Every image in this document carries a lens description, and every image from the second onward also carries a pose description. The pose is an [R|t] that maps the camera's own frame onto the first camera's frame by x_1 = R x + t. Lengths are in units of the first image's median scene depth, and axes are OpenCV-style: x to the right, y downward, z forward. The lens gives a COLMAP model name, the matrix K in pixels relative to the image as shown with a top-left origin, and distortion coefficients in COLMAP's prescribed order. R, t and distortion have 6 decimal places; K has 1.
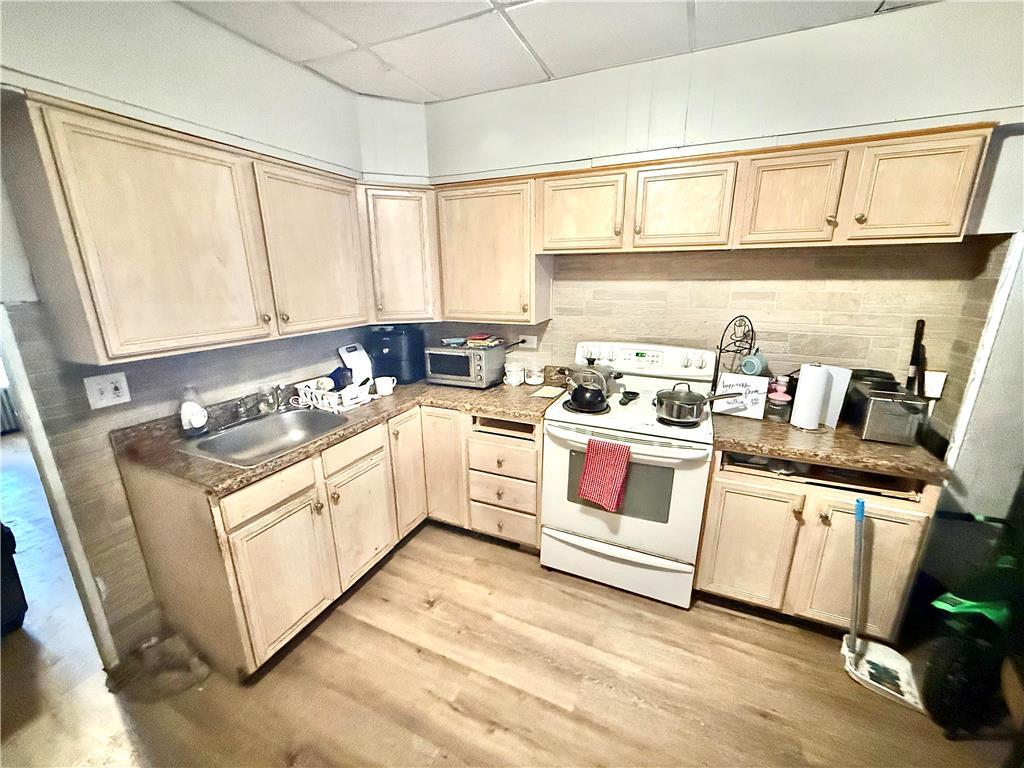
lens RADIAL K [[408.9, 0, 510.7], [0, 408.9, 386.4], [0, 0, 1]] dist [-0.000041, 0.000209]
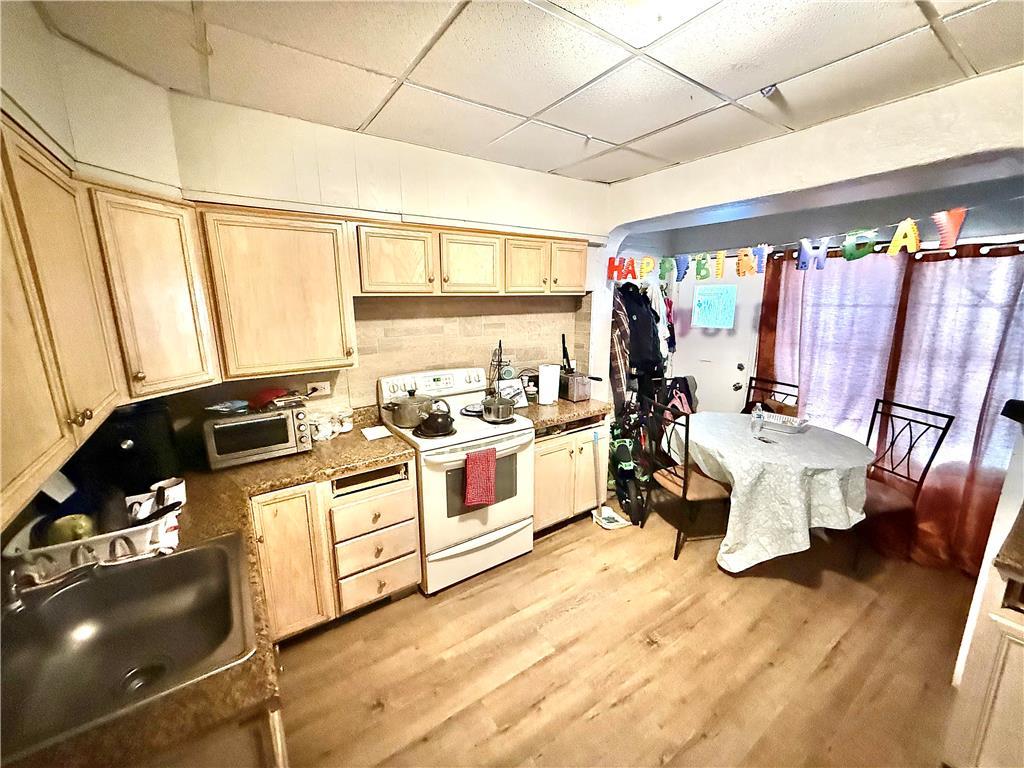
lens RADIAL K [[408.9, 0, 510.7], [0, 408.9, 386.4], [0, 0, 1]] dist [-0.000041, 0.000209]
pose [[0.514735, -0.179566, 0.838334, -0.651054], [0.232426, 0.970429, 0.065150, -0.099275], [-0.825243, 0.161316, 0.541250, 0.214701]]
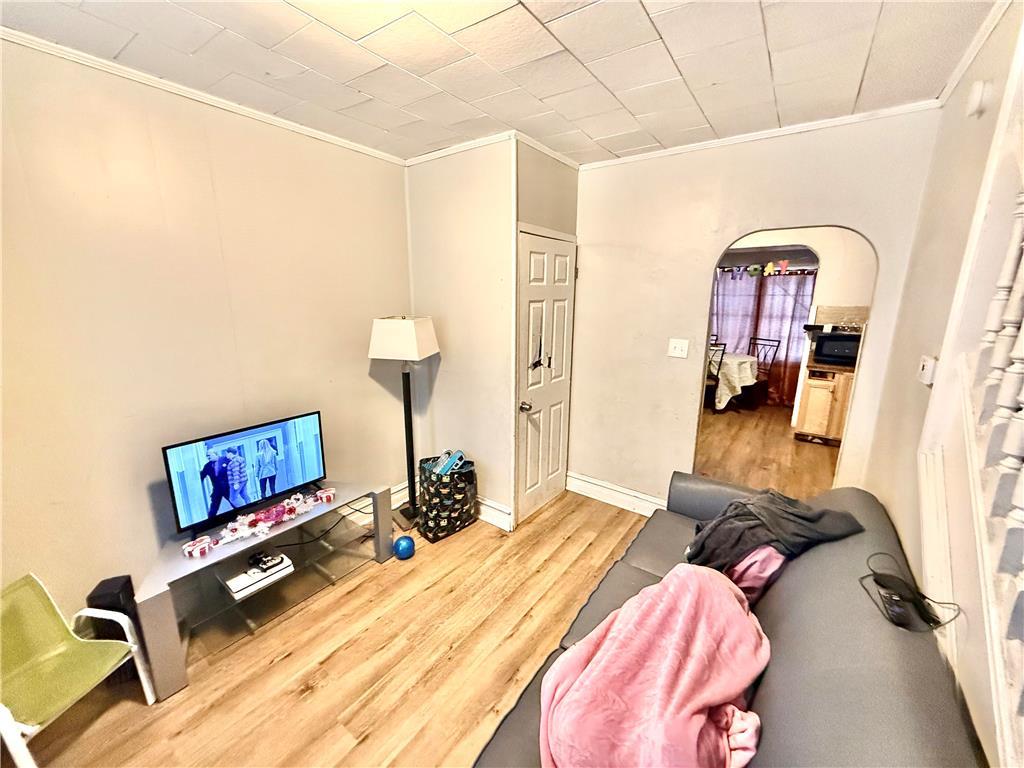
lens RADIAL K [[408.9, 0, 510.7], [0, 408.9, 386.4], [0, 0, 1]] dist [-0.000041, 0.000209]
pose [[0.200085, -0.212188, 0.956526, -1.358911], [0.251663, 0.954644, 0.159127, -0.175908], [-0.946906, 0.208883, 0.244409, 0.555747]]
